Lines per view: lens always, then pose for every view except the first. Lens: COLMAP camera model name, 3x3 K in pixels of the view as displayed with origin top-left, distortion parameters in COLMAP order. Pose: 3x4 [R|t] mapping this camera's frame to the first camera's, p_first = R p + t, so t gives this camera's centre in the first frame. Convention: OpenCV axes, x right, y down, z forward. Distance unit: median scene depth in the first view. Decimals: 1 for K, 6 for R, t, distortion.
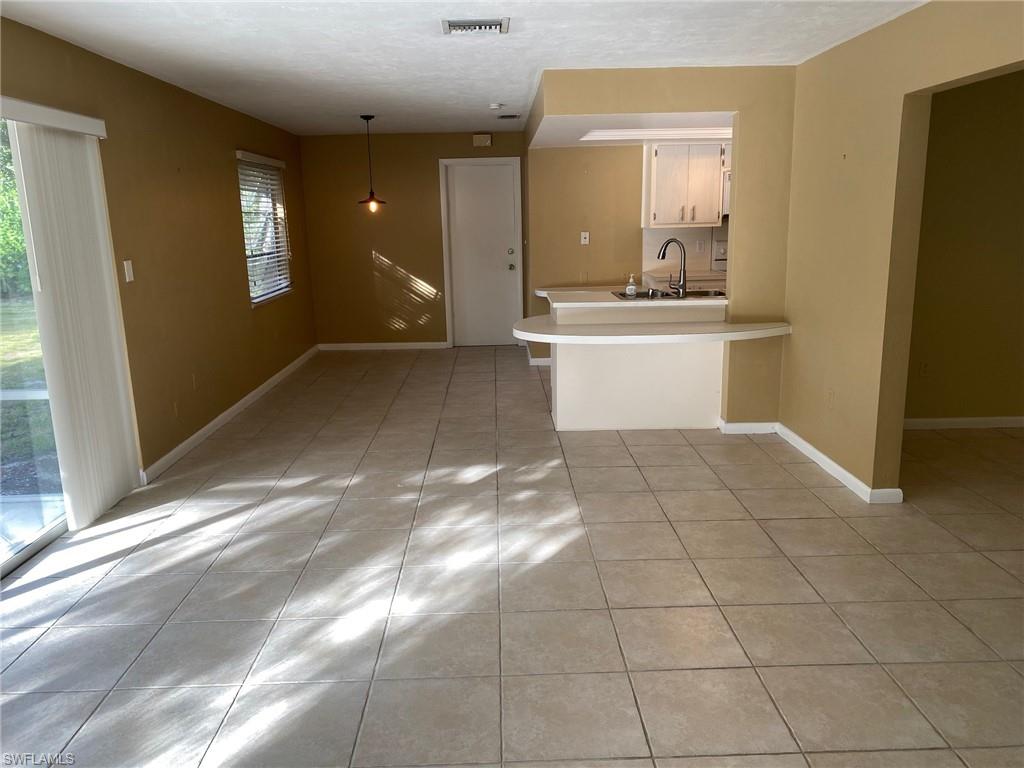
lens RADIAL K [[802.4, 0, 512.0], [0, 802.4, 384.0], [0, 0, 1]] dist [0.006063, 0.111690]
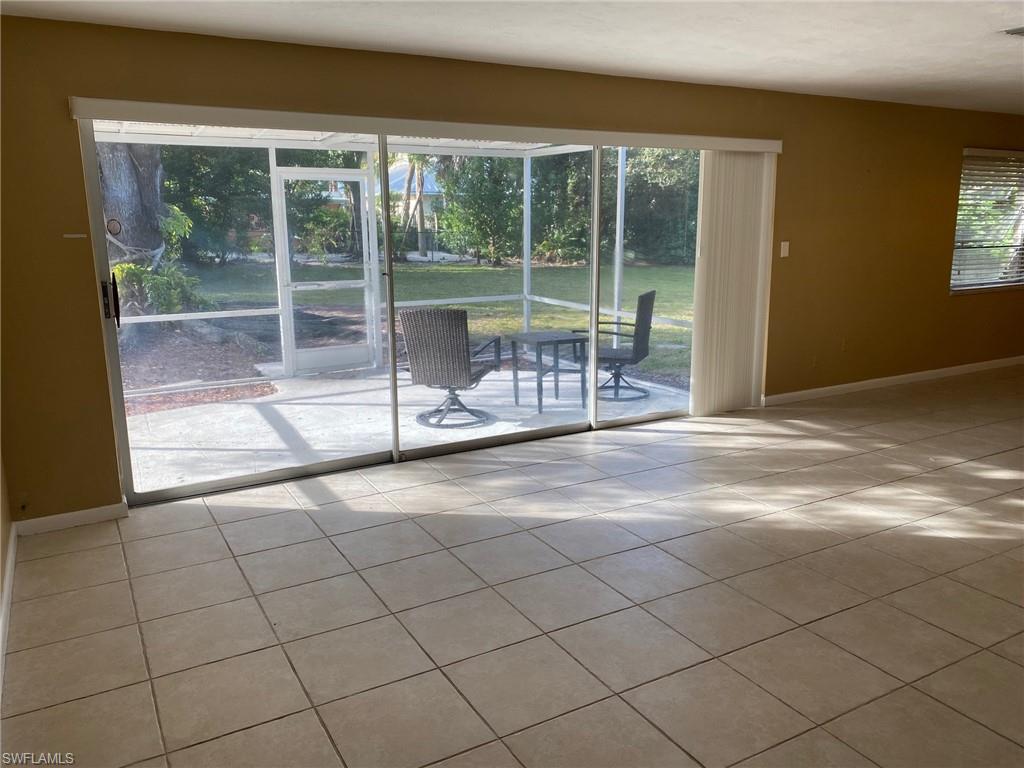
lens RADIAL K [[802.4, 0, 512.0], [0, 802.4, 384.0], [0, 0, 1]] dist [0.006063, 0.111690]
pose [[0.478406, 0.212398, -0.852065, 0.576686], [-0.198102, 0.971399, 0.130917, -0.010317], [0.855502, 0.106164, 0.506800, -0.047055]]
